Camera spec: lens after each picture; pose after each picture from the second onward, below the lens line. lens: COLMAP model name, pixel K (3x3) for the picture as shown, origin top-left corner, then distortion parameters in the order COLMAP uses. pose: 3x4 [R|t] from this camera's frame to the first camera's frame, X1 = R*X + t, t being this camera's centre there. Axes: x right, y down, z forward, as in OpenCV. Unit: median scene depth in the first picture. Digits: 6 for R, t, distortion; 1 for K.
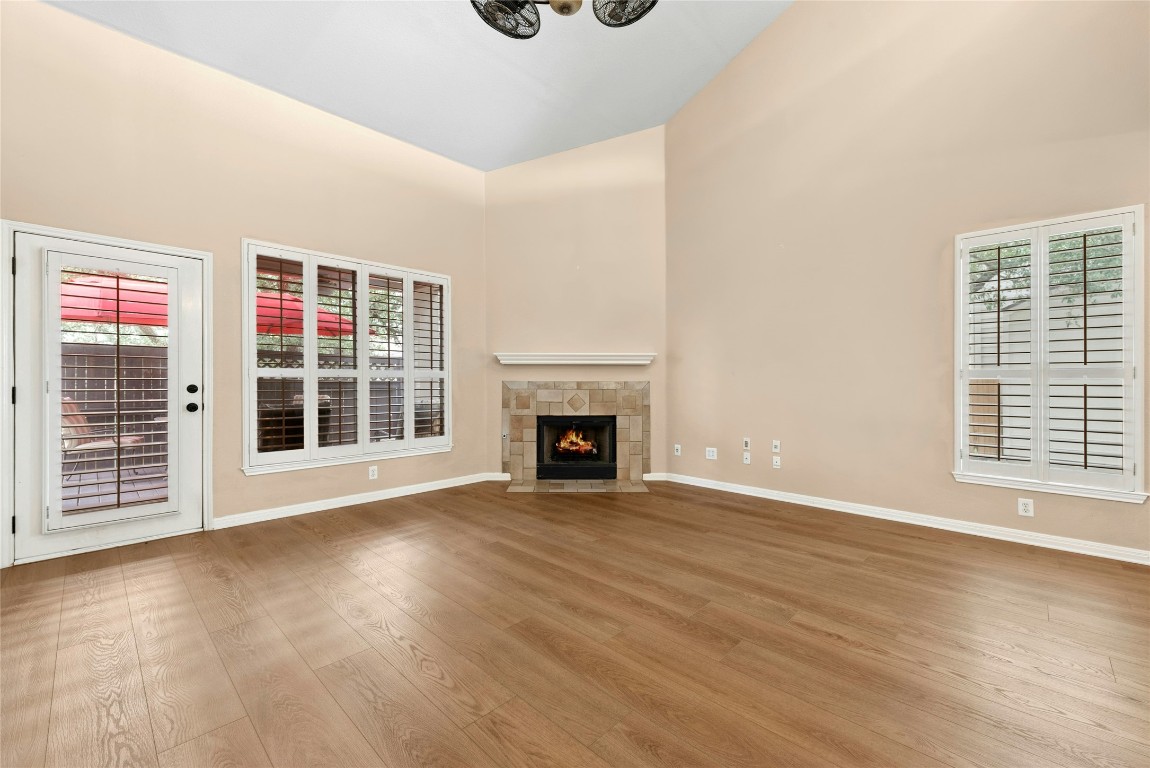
lens RADIAL K [[469.5, 0, 575.0], [0, 469.5, 384.0], [0, 0, 1]] dist [0.000898, -0.000021]
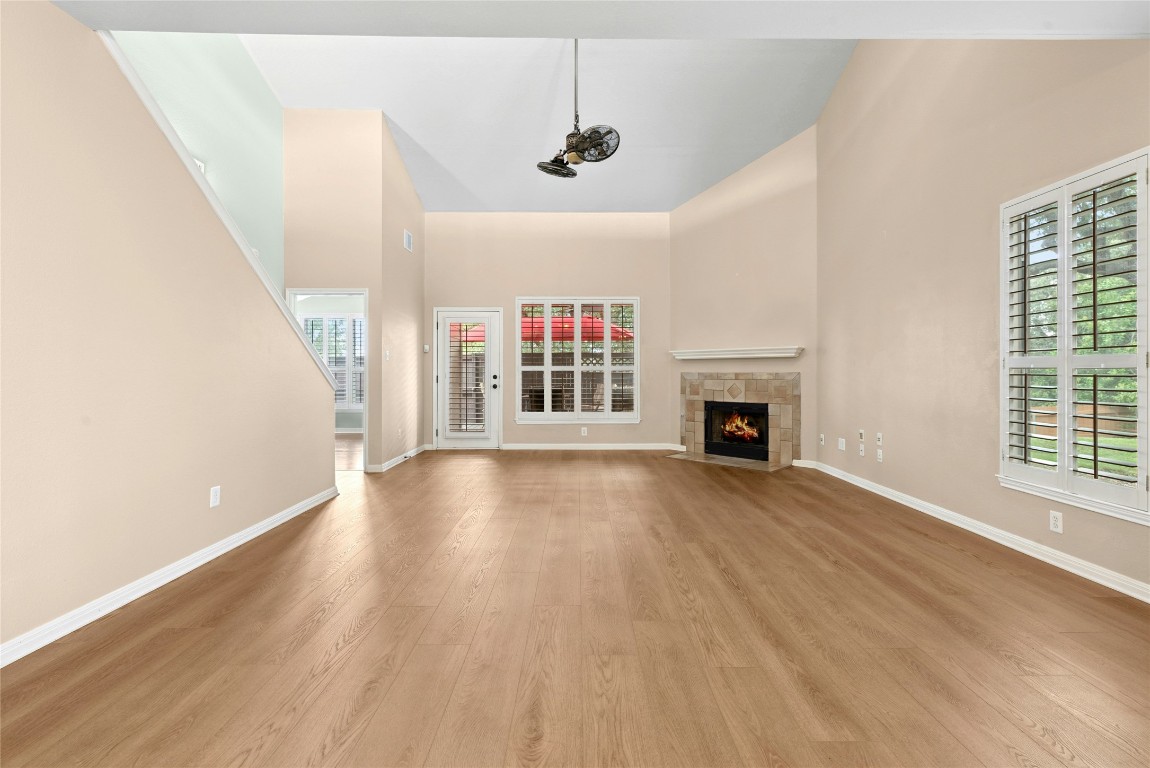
lens RADIAL K [[516.4, 0, 575.7], [0, 516.4, 375.8], [0, 0, 1]] dist [0.000470, -0.000658]
pose [[0.685143, 0.001702, -0.728407, 0.670666], [-0.002134, 0.999998, 0.000329, 0.002243], [0.728406, 0.001330, 0.685145, -0.164597]]
